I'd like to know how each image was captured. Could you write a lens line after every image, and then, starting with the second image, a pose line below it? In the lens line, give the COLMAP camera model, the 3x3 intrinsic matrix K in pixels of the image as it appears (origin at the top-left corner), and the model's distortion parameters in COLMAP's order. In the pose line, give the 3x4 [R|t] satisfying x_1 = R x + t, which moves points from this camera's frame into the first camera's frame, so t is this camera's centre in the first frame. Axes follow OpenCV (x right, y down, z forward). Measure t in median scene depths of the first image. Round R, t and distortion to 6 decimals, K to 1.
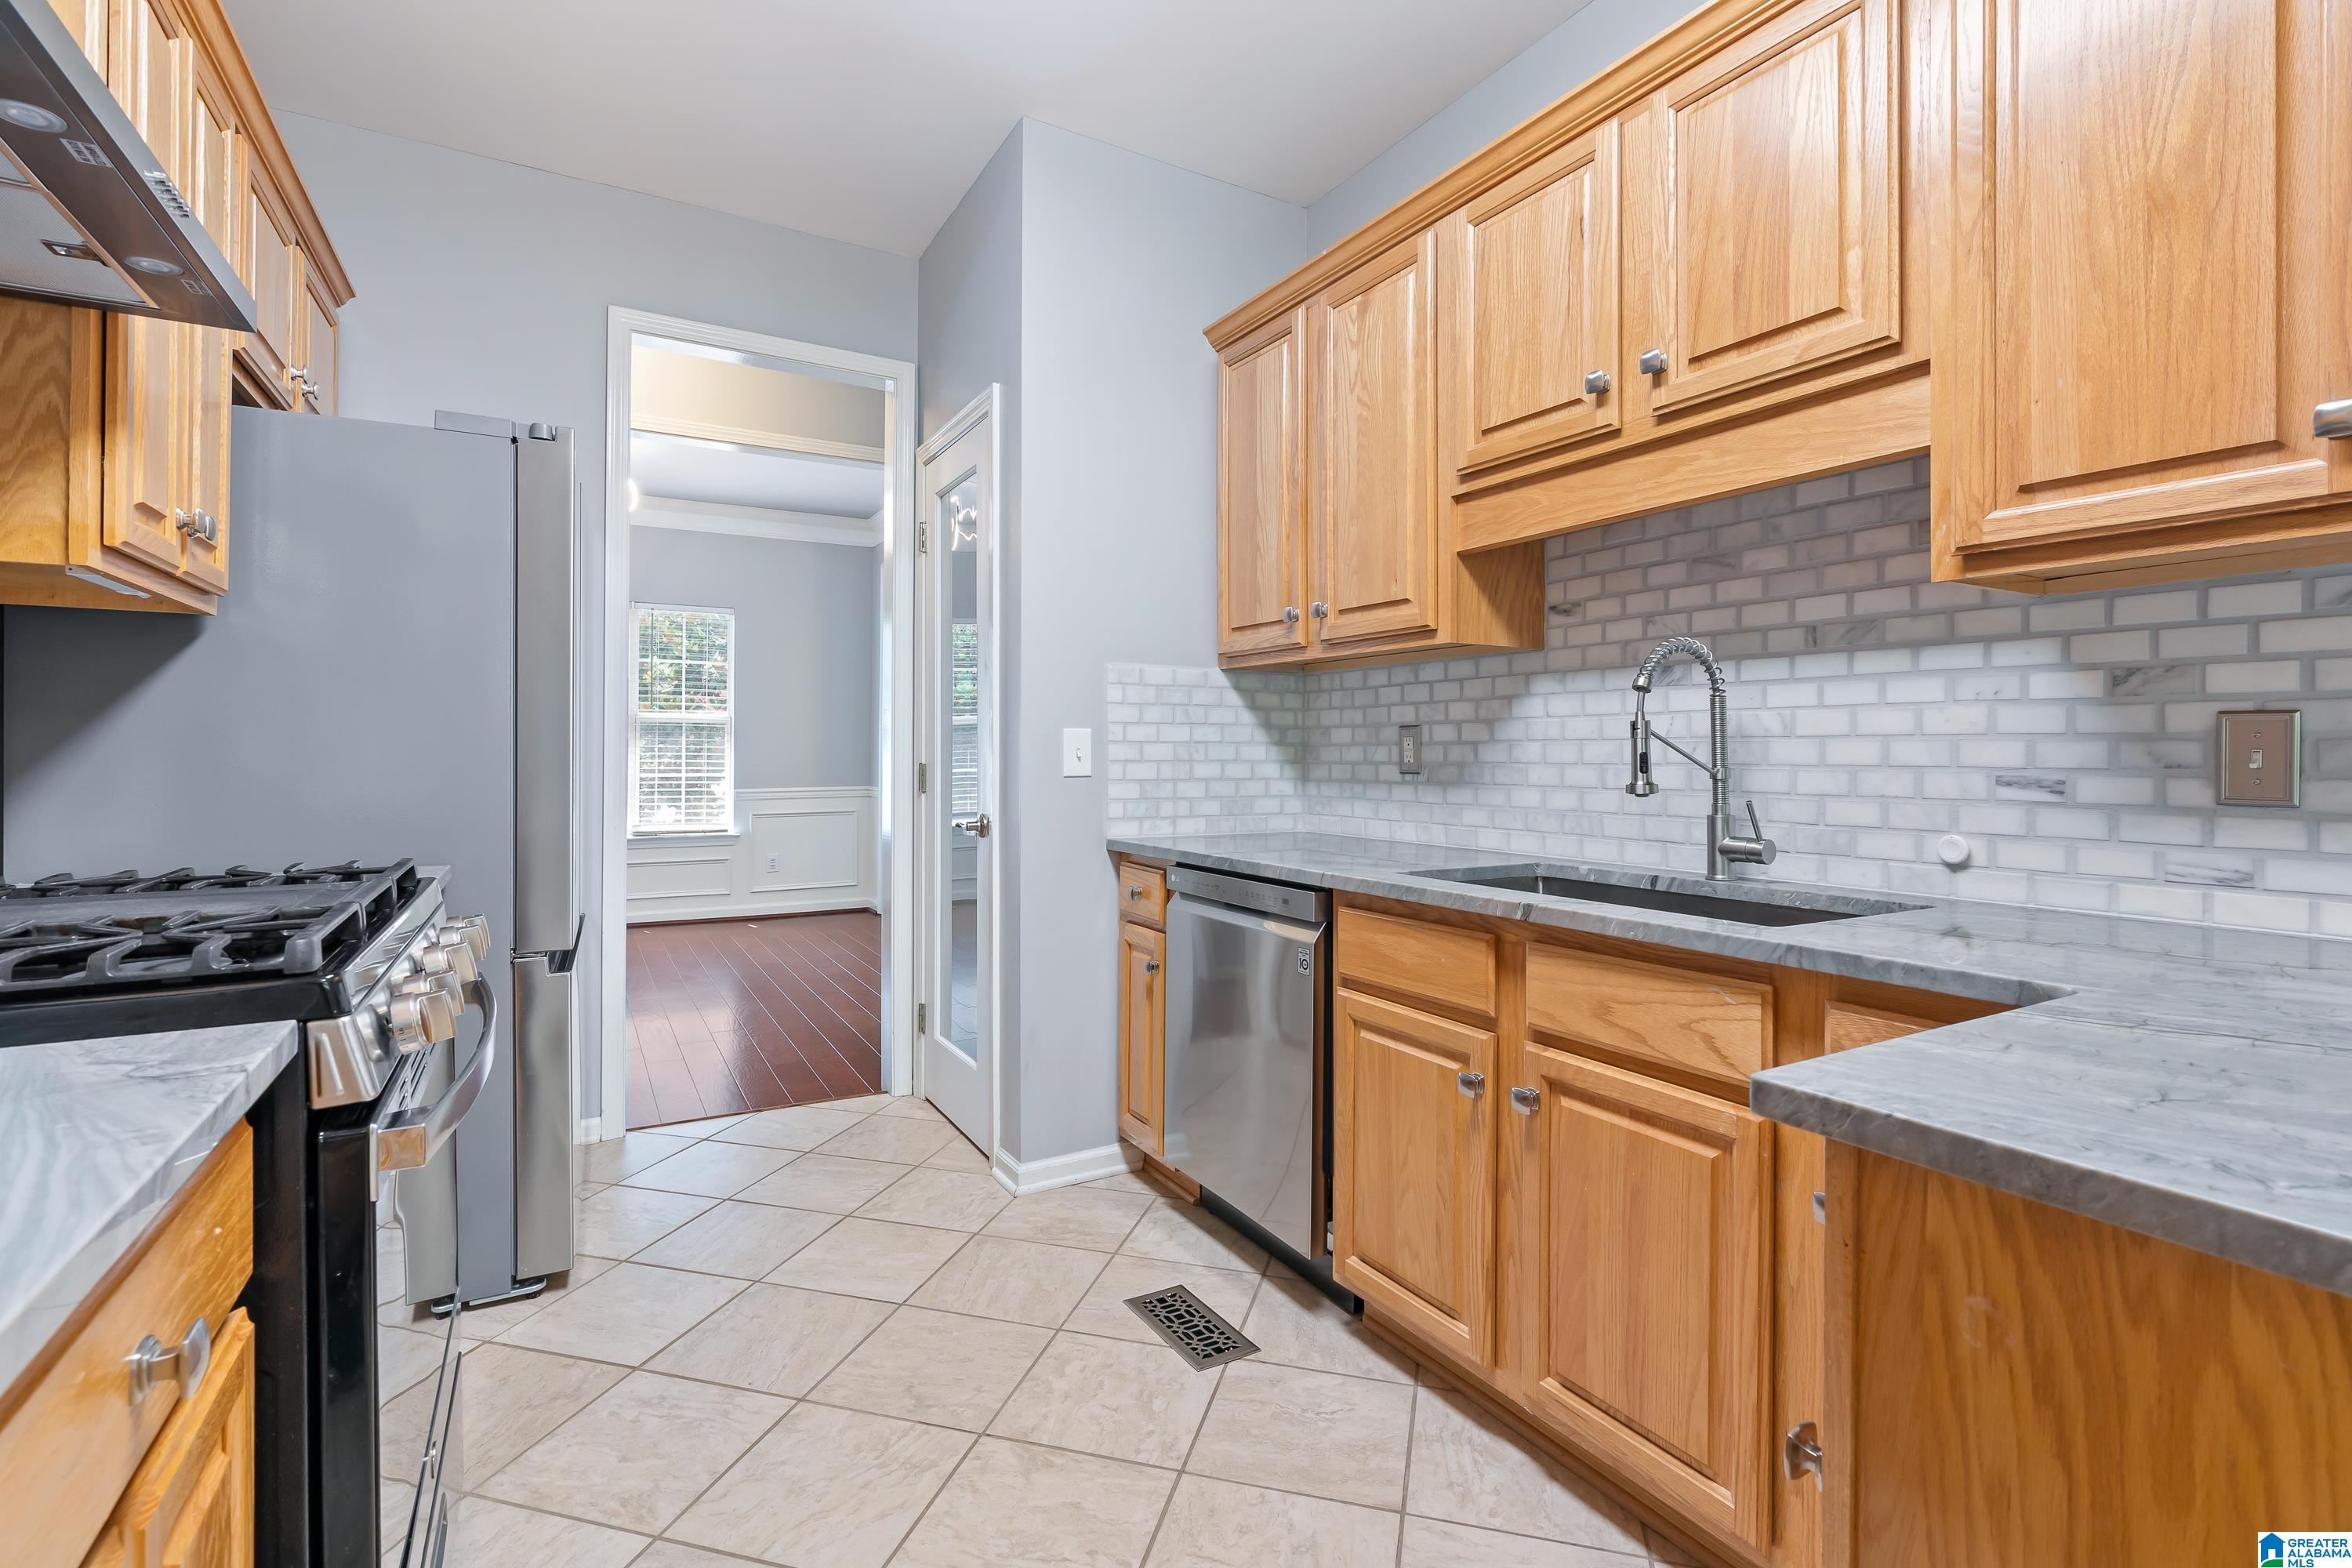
lens RADIAL K [[1067.8, 0, 1174.0], [0, 1067.8, 759.6], [0, 0, 1]] dist [-0.003352, 0.001904]
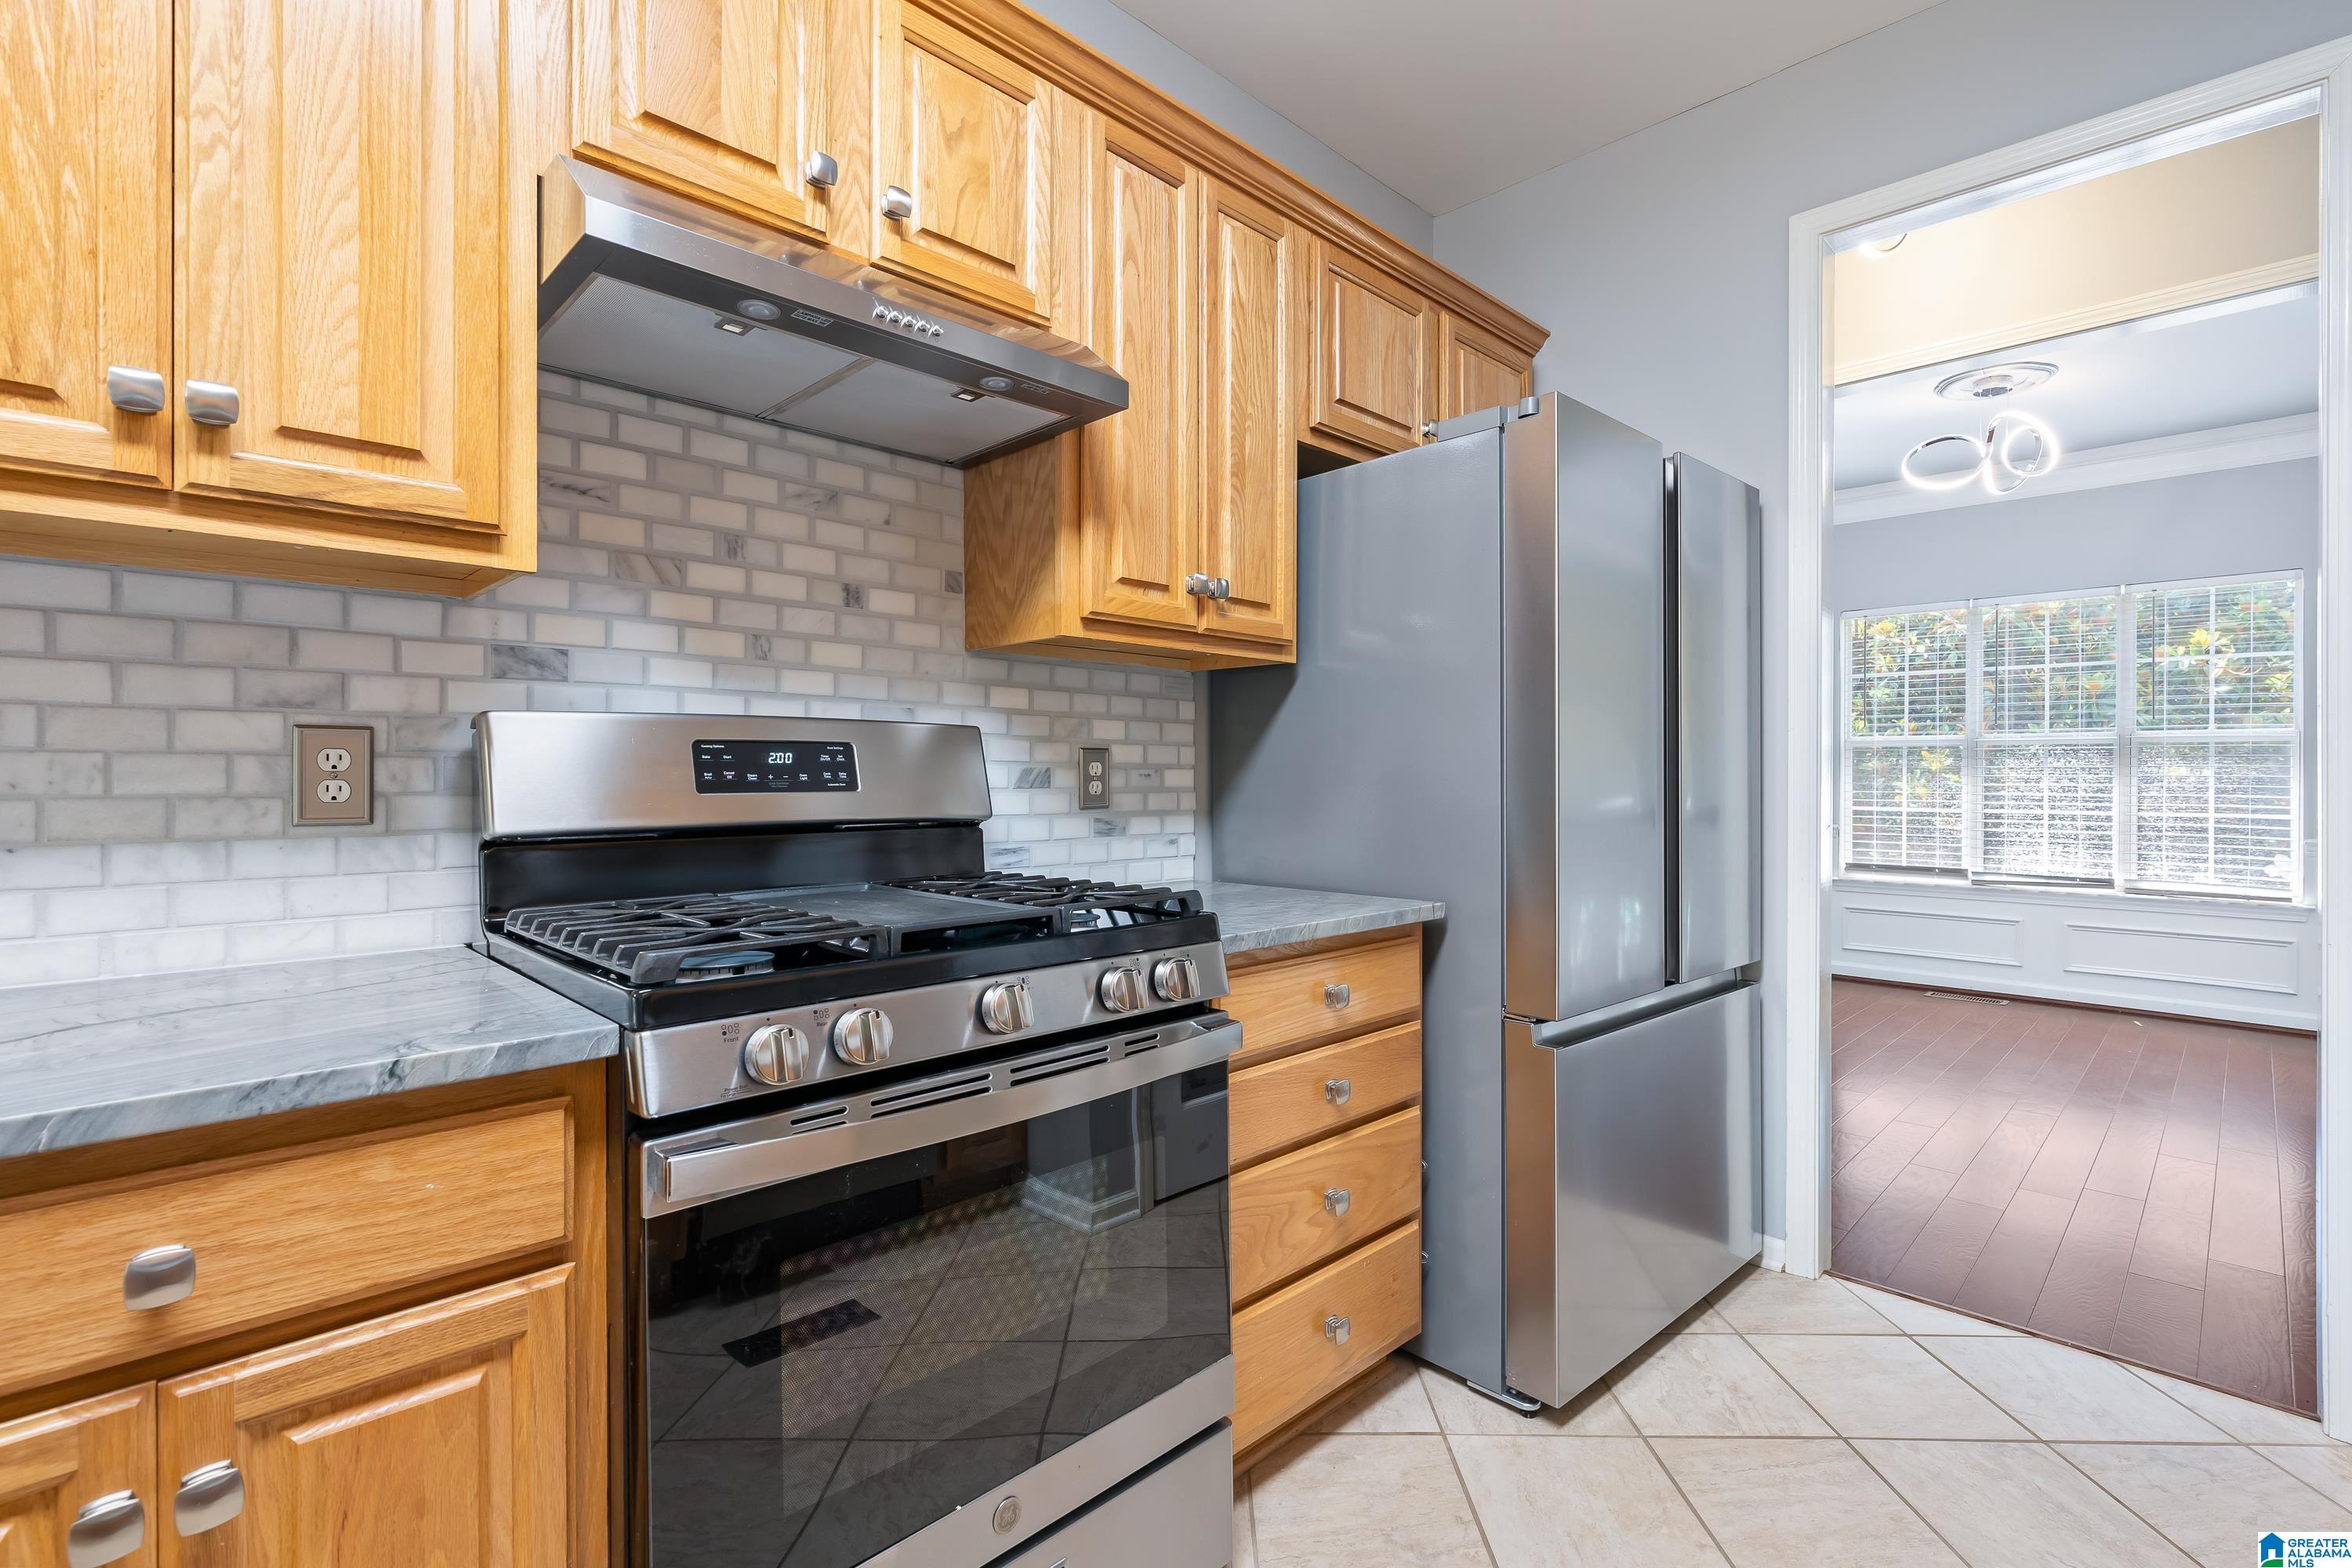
lens RADIAL K [[1067.8, 0, 1177.1], [0, 1067.8, 781.6], [0, 0, 1]] dist [-0.003352, 0.001904]
pose [[0.263189, -0.000689, -0.964744, 0.105005], [-0.007154, 0.999971, -0.002666, -0.002167], [0.964718, 0.007604, 0.263177, 0.337213]]
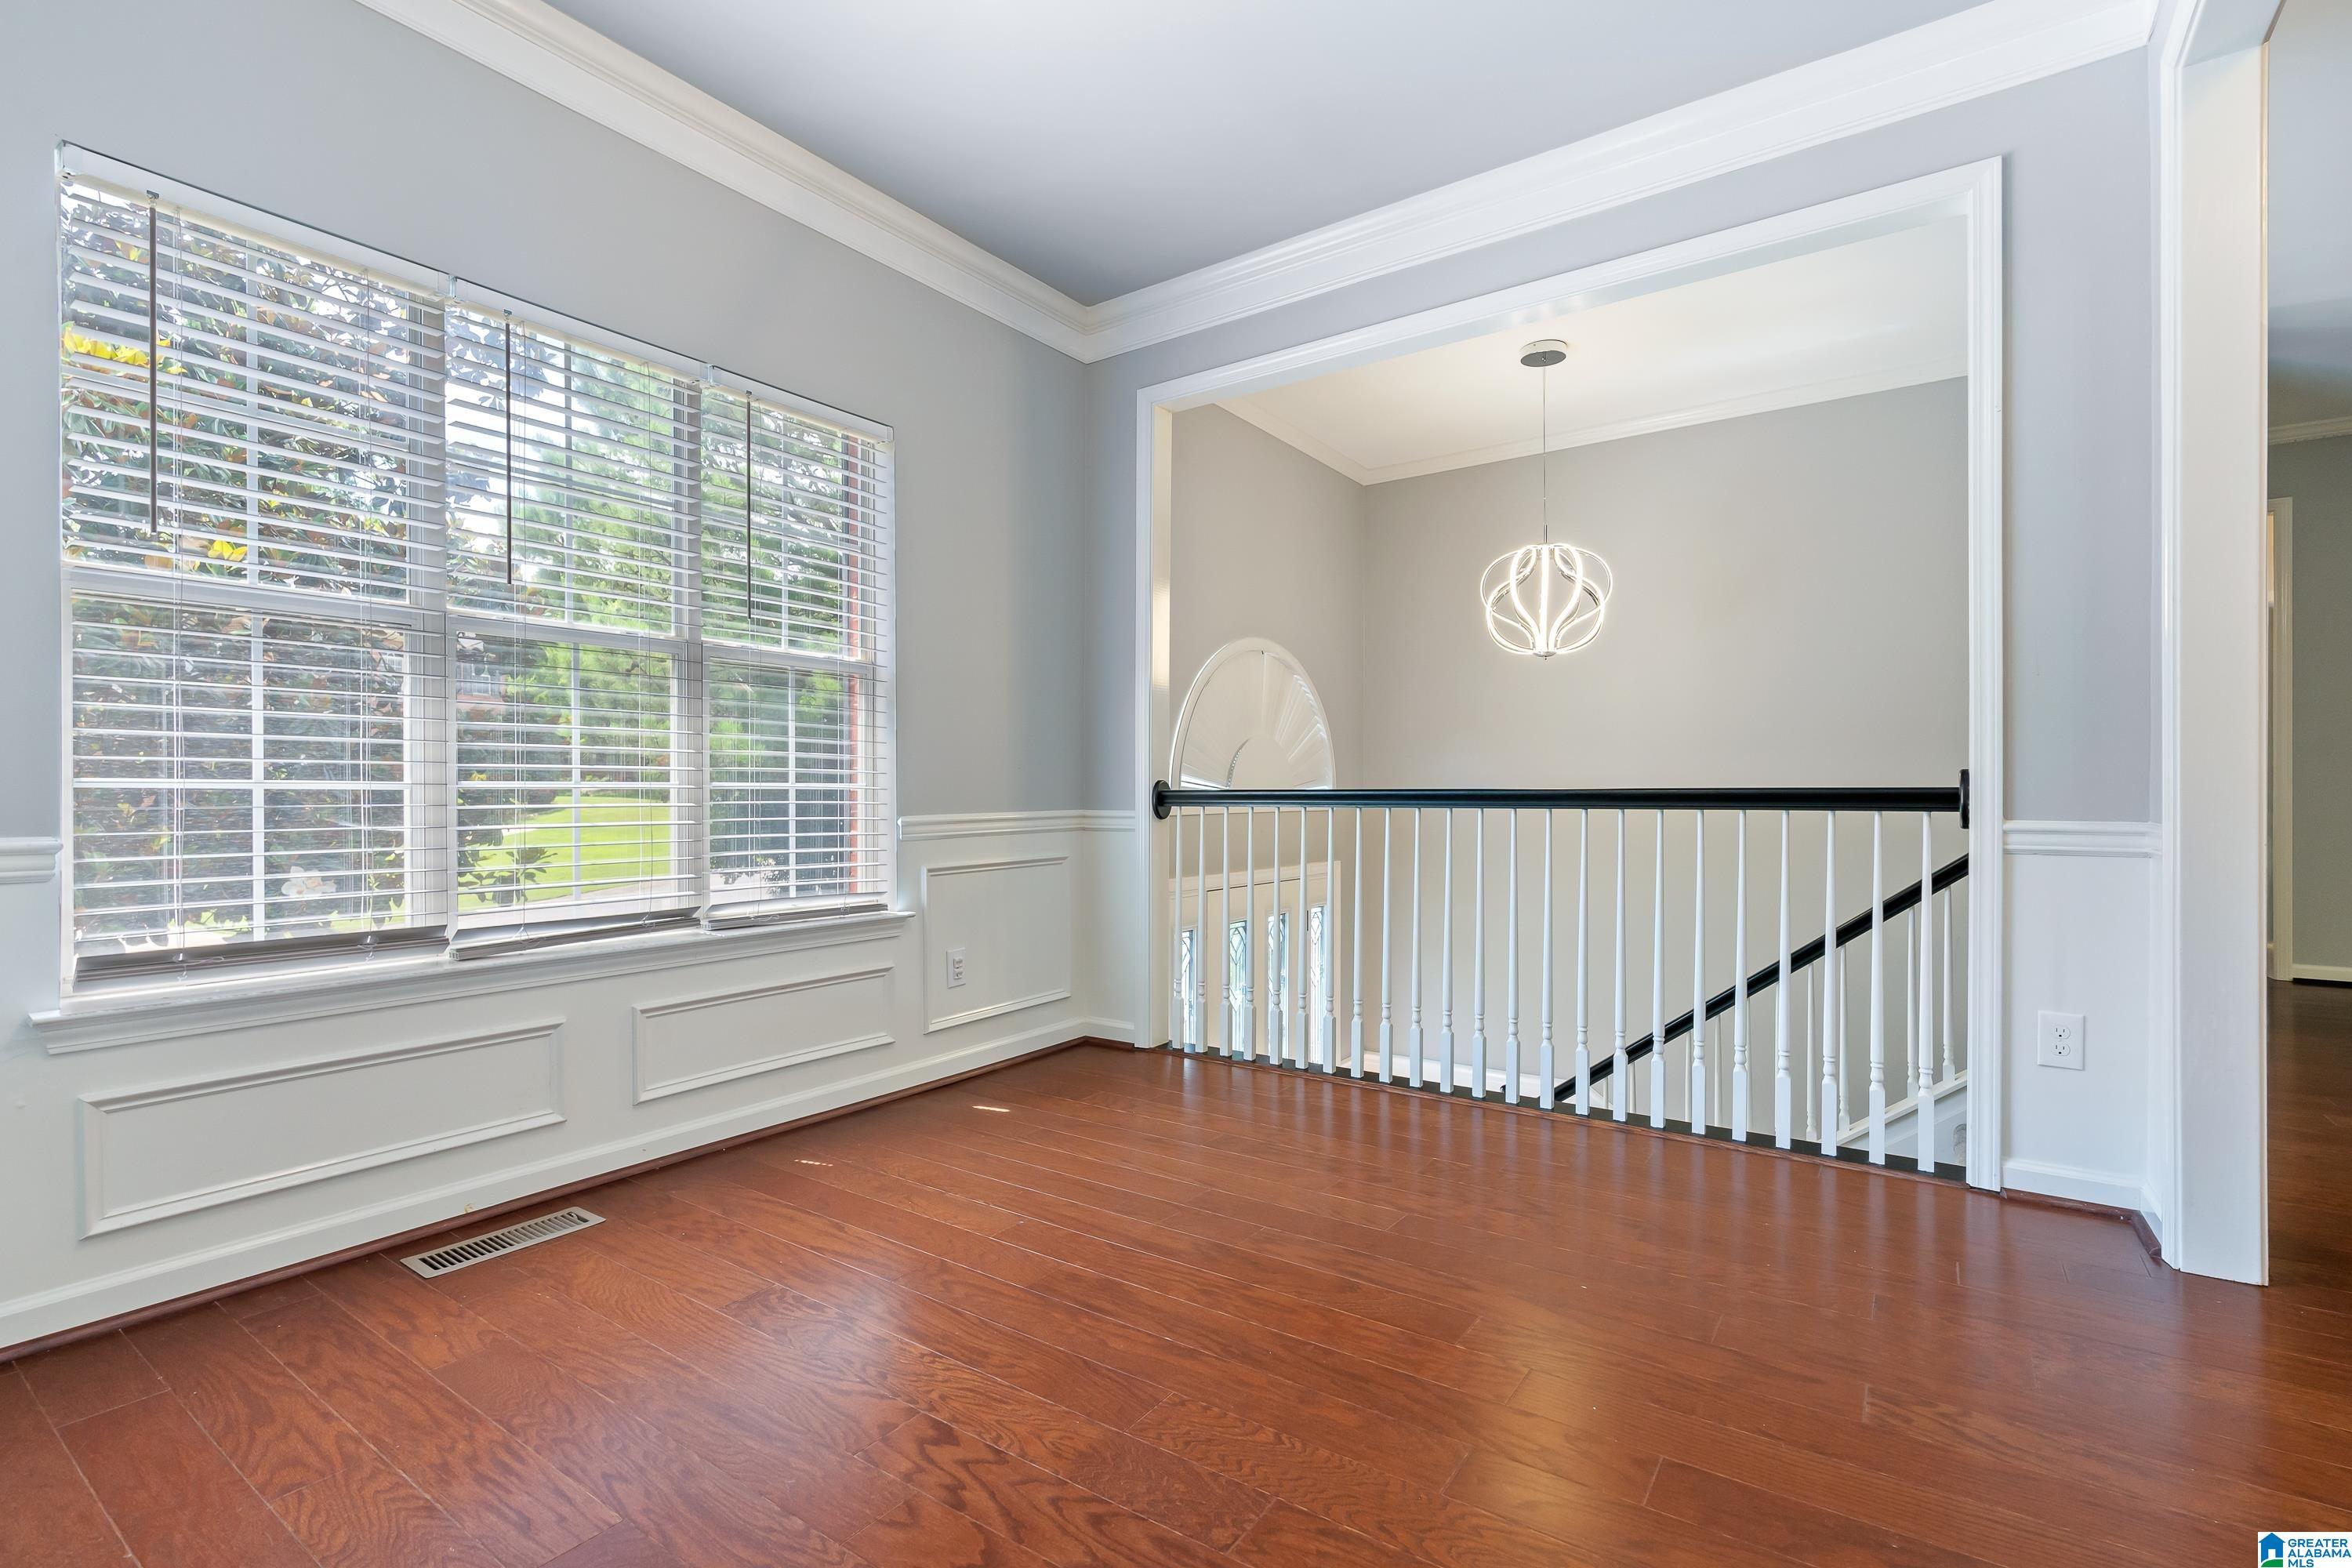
lens RADIAL K [[1067.8, 0, 1177.2], [0, 1067.8, 786.1], [0, 0, 1]] dist [-0.003352, 0.001904]
pose [[0.902951, 0.001311, 0.429741, -1.167342], [0.000181, 0.999994, -0.003431, 0.037728], [-0.429743, 0.003176, 0.902946, 1.232720]]
